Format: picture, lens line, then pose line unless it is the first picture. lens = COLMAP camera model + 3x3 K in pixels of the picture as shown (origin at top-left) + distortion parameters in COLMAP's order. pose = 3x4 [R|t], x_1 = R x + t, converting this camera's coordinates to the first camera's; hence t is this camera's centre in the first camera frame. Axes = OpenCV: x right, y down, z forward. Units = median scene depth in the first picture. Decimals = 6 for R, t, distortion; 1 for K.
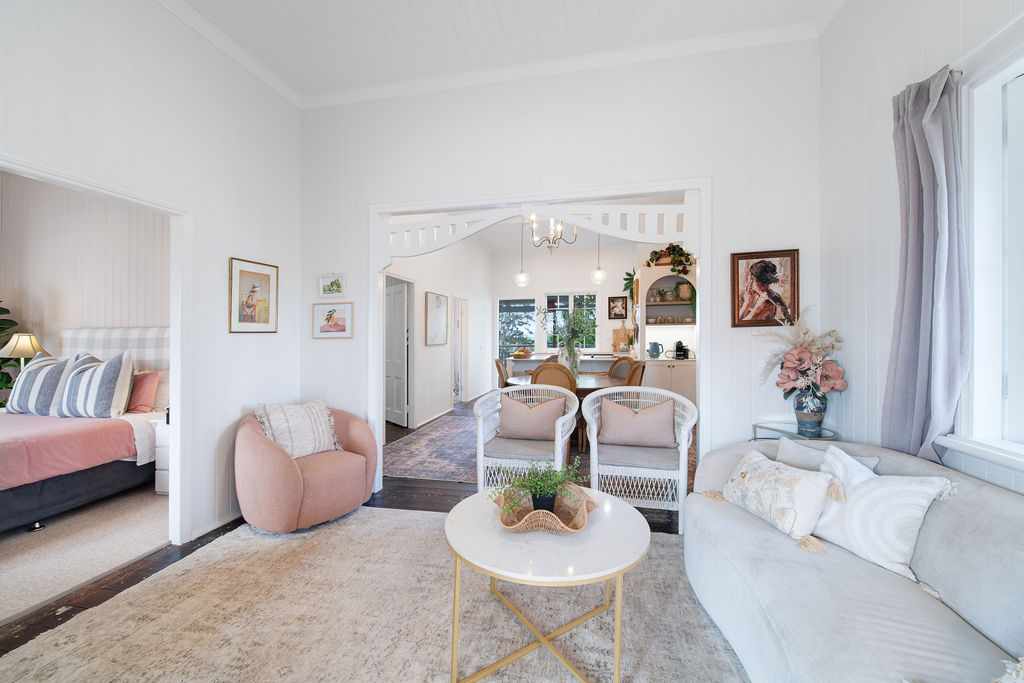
lens RADIAL K [[421.7, 0, 513.4], [0, 421.7, 330.4], [0, 0, 1]] dist [0.004389, 0.000296]
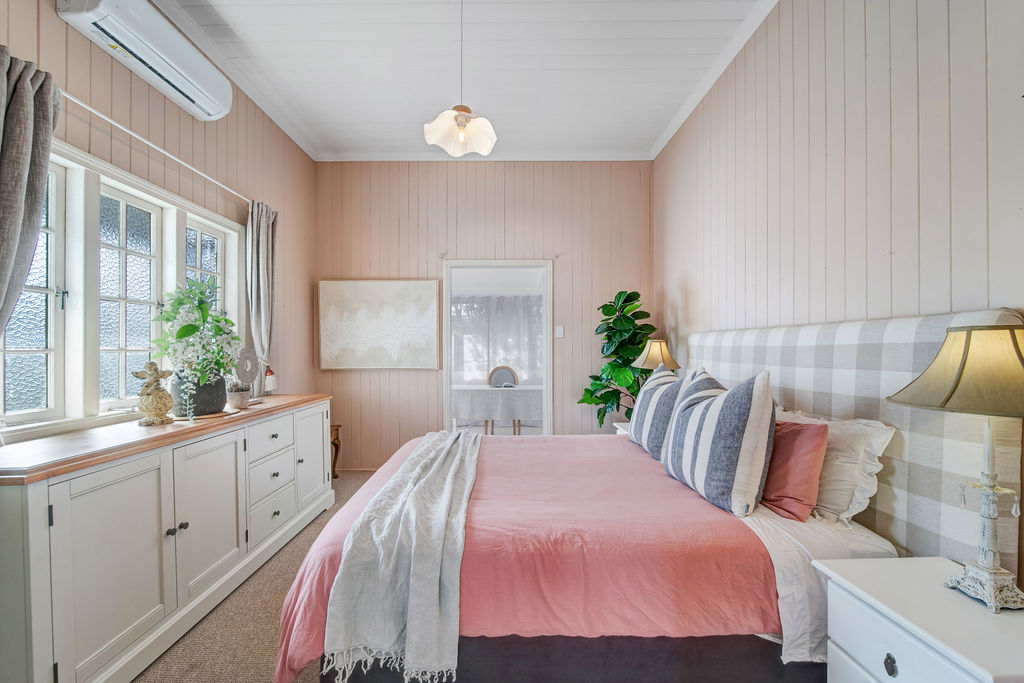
lens RADIAL K [[381.2, 0, 511.3], [0, 381.2, 345.9], [0, 0, 1]] dist [0.001616, -0.001043]
pose [[0.231159, 0.005879, -0.972898, -0.575845], [0.007656, 0.999940, 0.007861, 0.013579], [0.972886, -0.009265, 0.231100, 0.643581]]
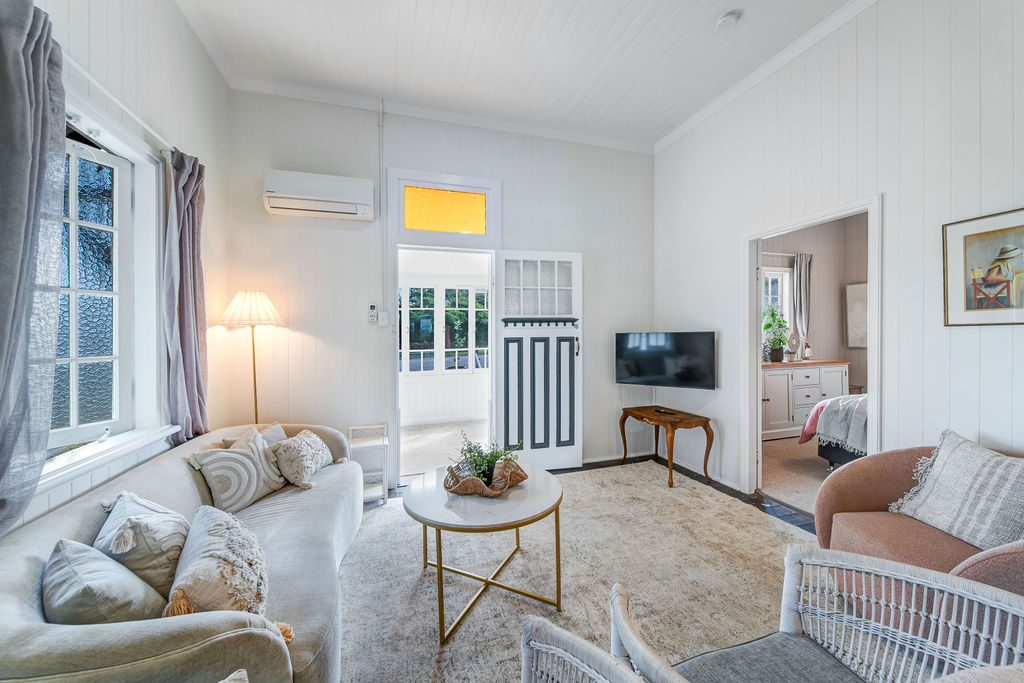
lens RADIAL K [[381.2, 0, 506.0], [0, 381.2, 339.2], [0, 0, 1]] dist [0.001616, -0.001043]
pose [[-0.859714, 0.026898, -0.510067, 0.284978], [0.026659, 0.999614, 0.007781, 0.002385], [0.510079, -0.006909, -0.860100, 1.011923]]
